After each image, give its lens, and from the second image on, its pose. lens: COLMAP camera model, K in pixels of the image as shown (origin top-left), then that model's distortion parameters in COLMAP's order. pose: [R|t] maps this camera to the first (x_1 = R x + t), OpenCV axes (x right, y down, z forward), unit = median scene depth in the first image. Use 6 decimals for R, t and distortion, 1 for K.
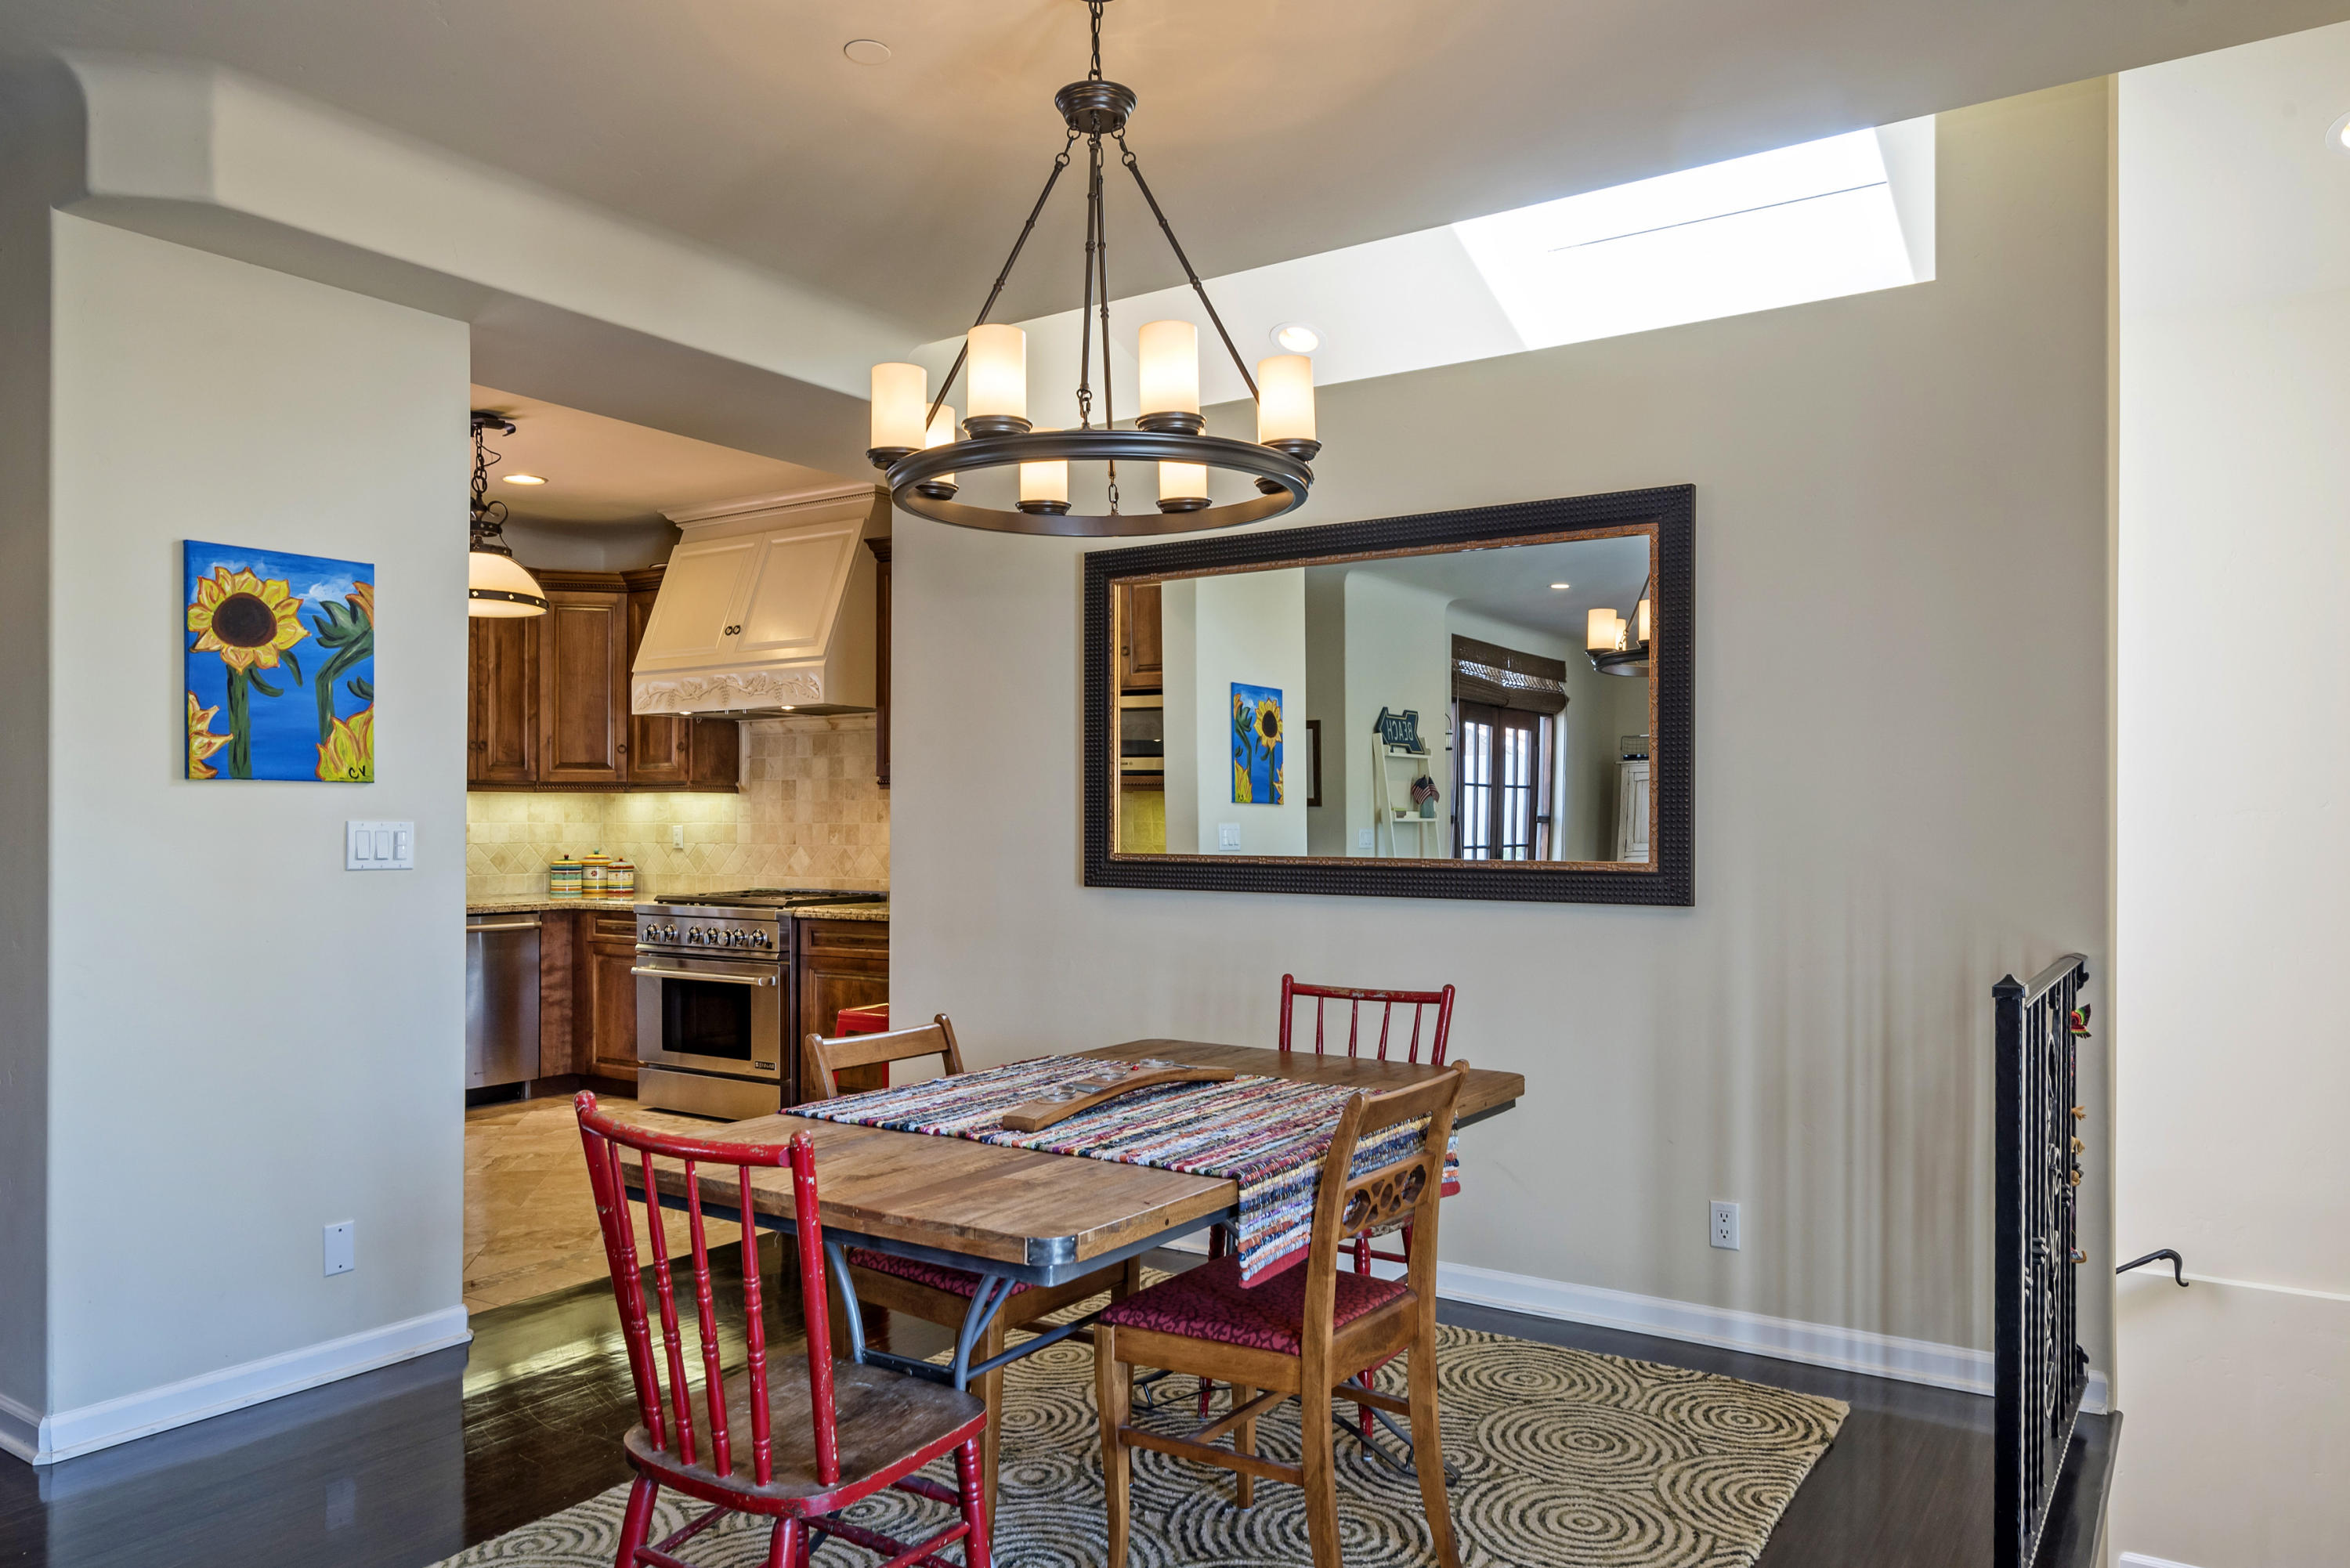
lens RADIAL K [[1609.7, 0, 1171.2], [0, 1609.7, 809.4], [0, 0, 1]] dist [-0.003242, 0.000442]
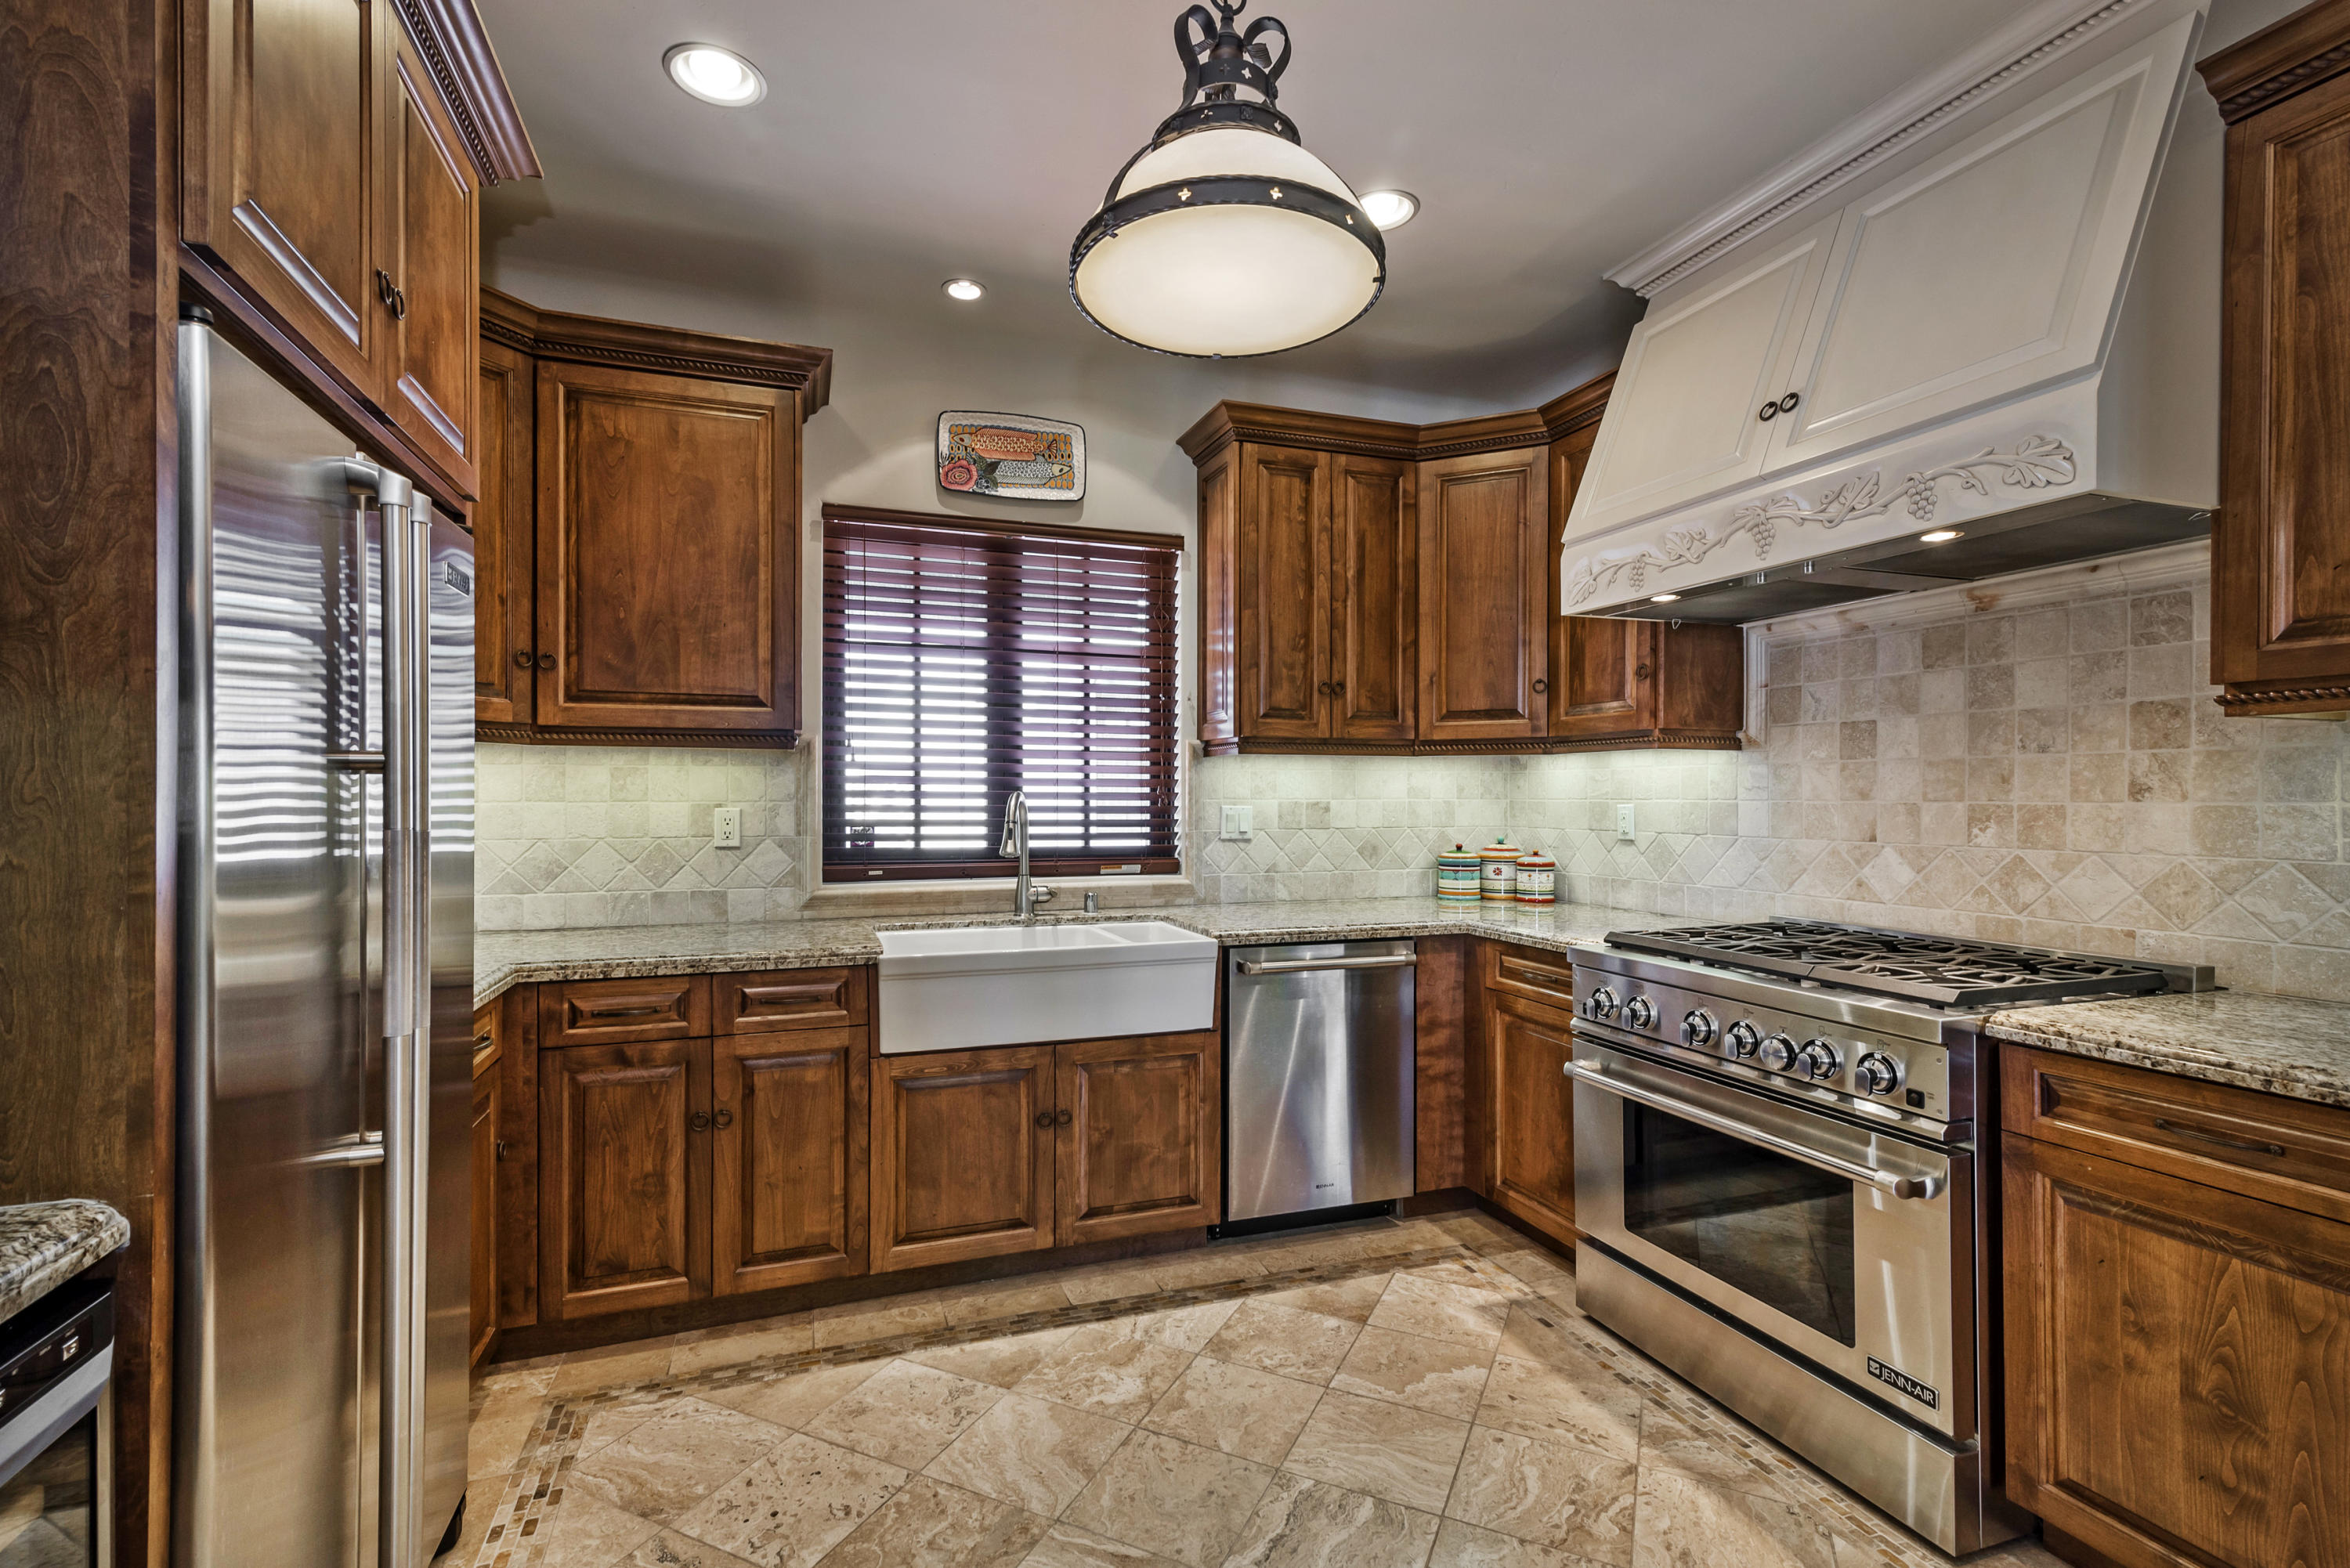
lens RADIAL K [[1087.4, 0, 1169.5], [0, 1087.4, 799.2], [0, 0, 1]] dist [0.026610, 0.000720]
pose [[0.802877, 0.002000, -0.596142, -0.205269], [0.003896, 0.999955, 0.008603, 0.003749], [0.596132, -0.009230, 0.802833, 0.575713]]
